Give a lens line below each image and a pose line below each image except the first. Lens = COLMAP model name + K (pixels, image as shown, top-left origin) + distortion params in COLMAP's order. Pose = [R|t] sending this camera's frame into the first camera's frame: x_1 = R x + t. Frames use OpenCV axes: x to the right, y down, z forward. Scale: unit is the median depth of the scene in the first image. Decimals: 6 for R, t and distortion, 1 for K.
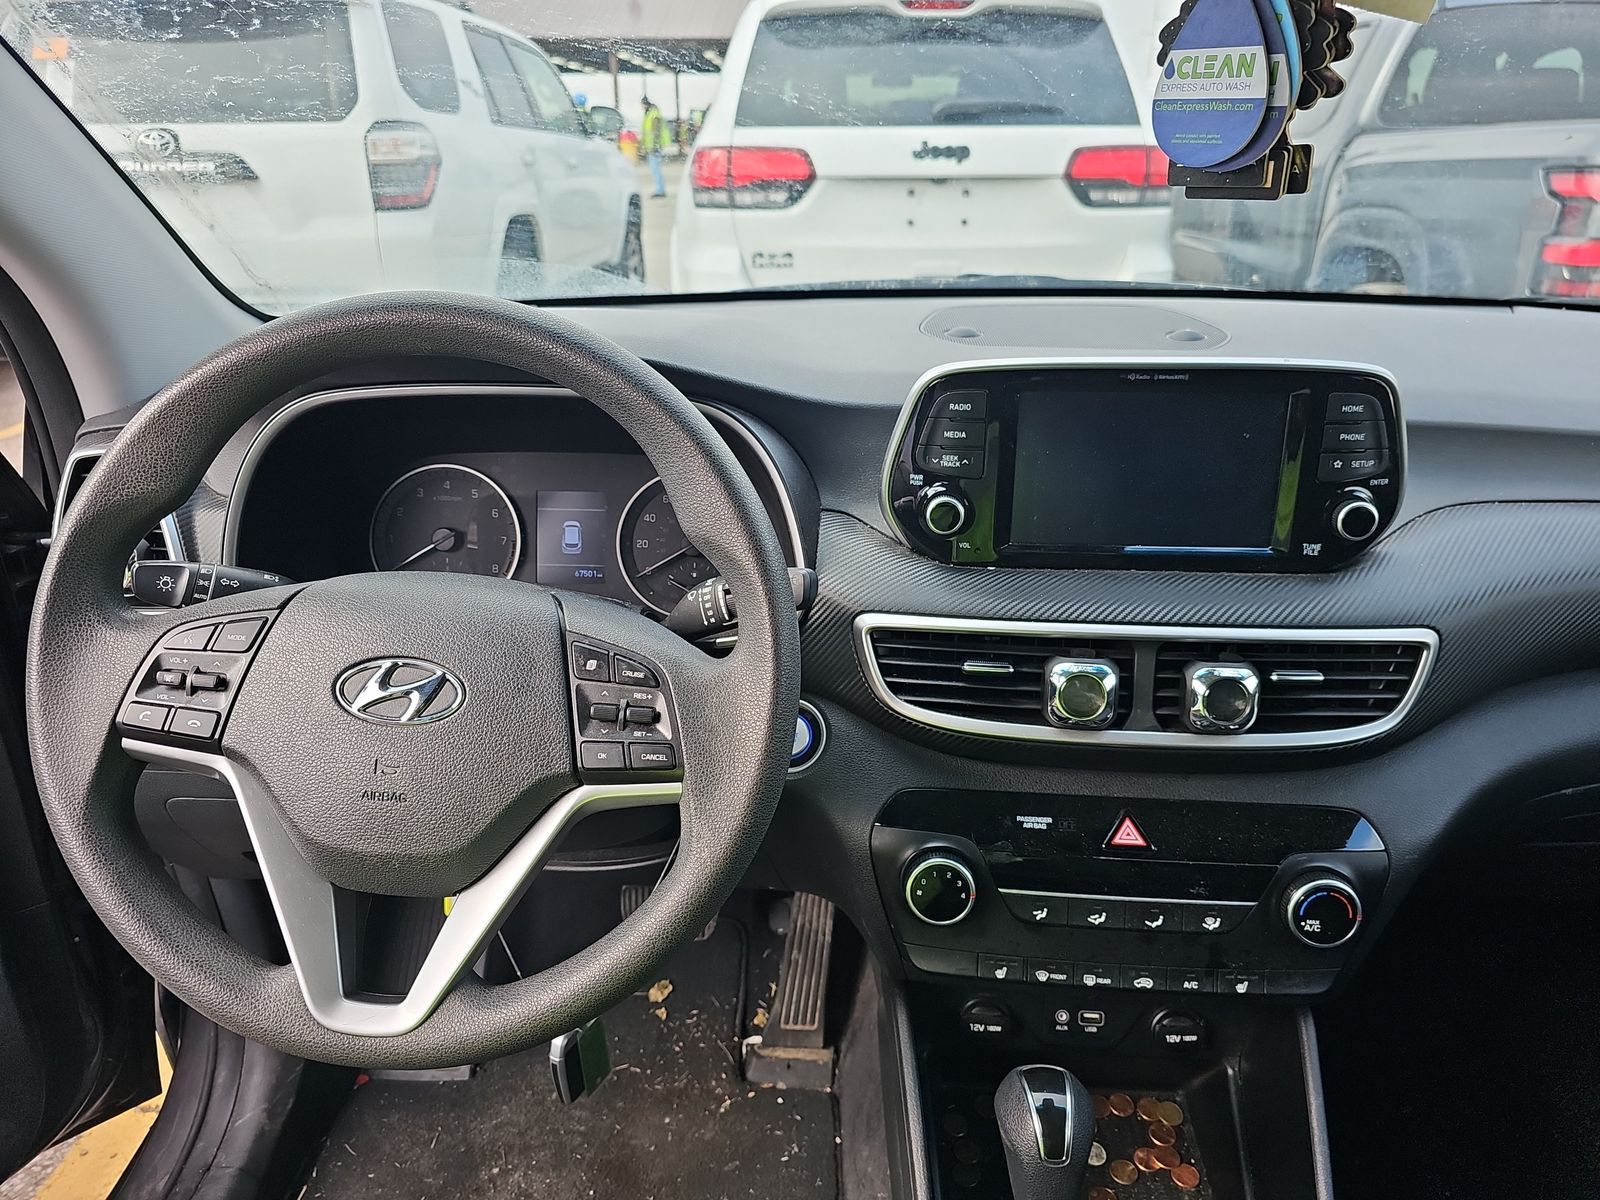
lens RADIAL K [[1070.6, 0, 783.3], [0, 1070.6, 596.3], [0, 0, 1]] dist [0.040726, -0.033781]
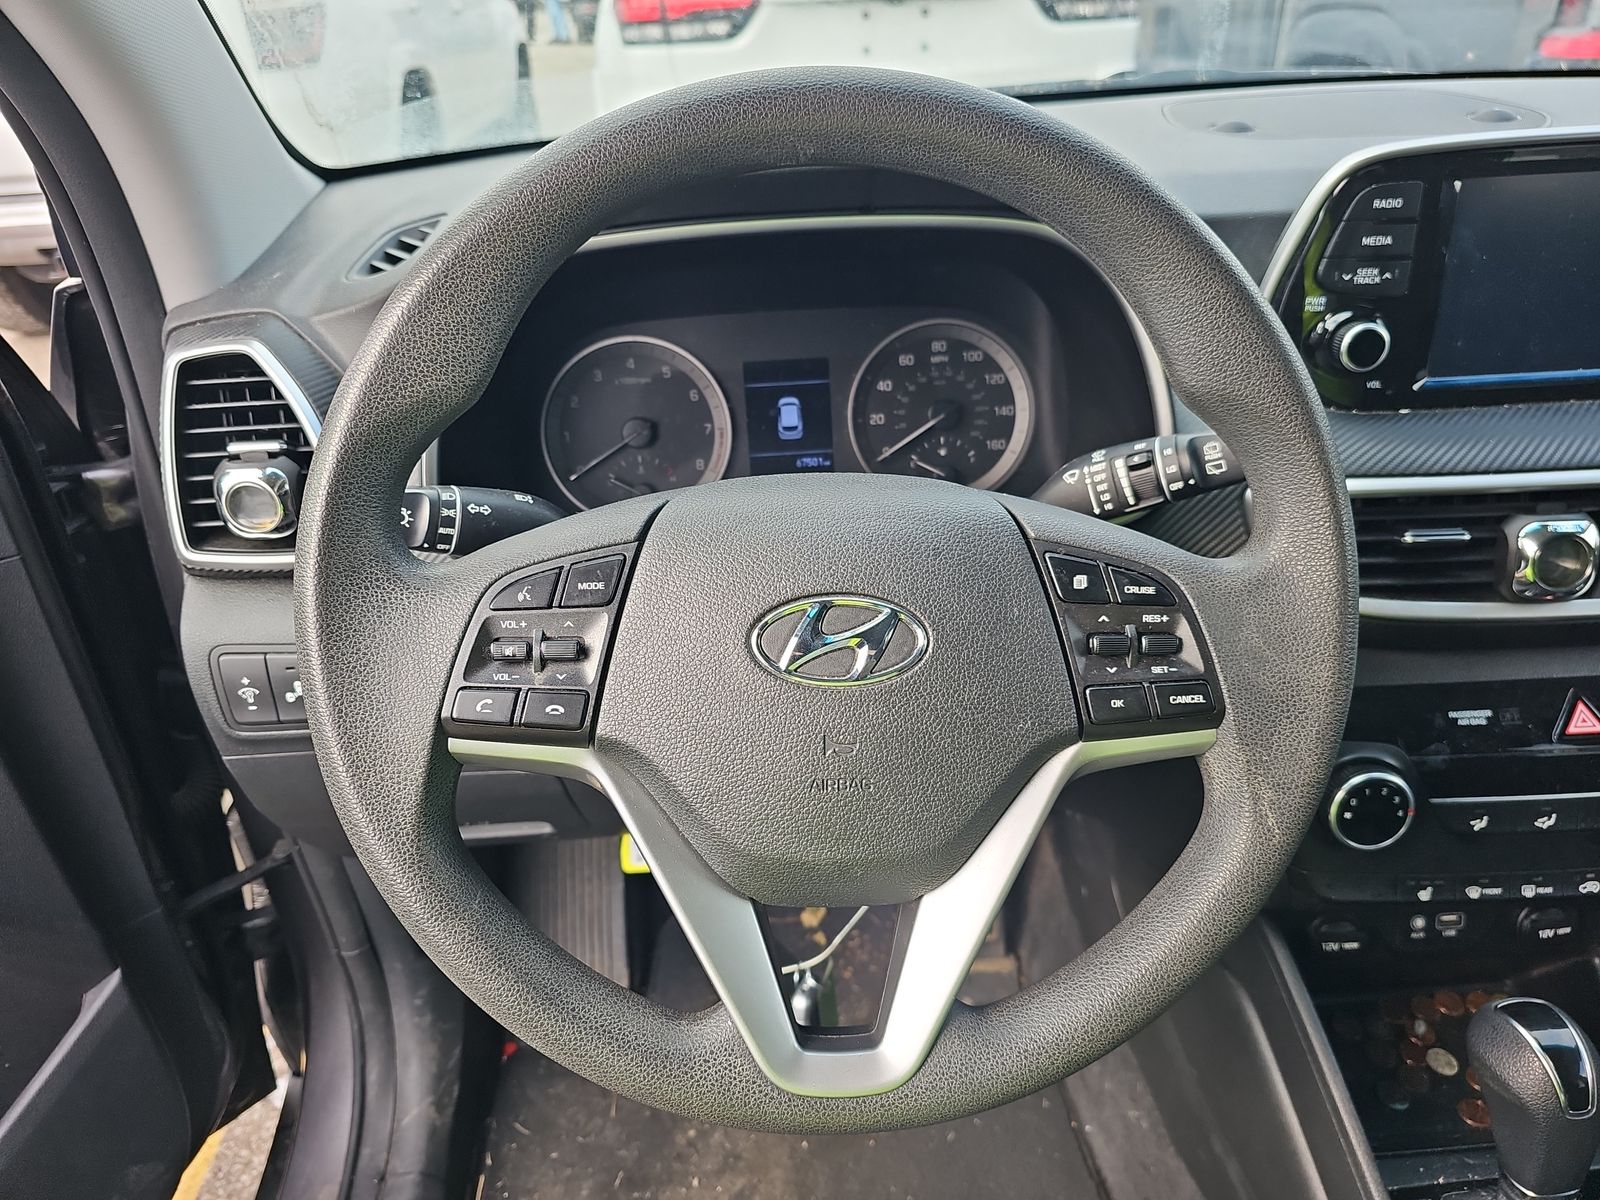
lens RADIAL K [[1070.6, 0, 759.7], [0, 1070.6, 590.7], [0, 0, 1]] dist [0.040726, -0.033781]
pose [[0.993338, -0.088728, 0.073526, -0.368192], [0.079955, 0.990176, 0.114708, -0.025878], [-0.082982, -0.108065, 0.990675, 0.234307]]
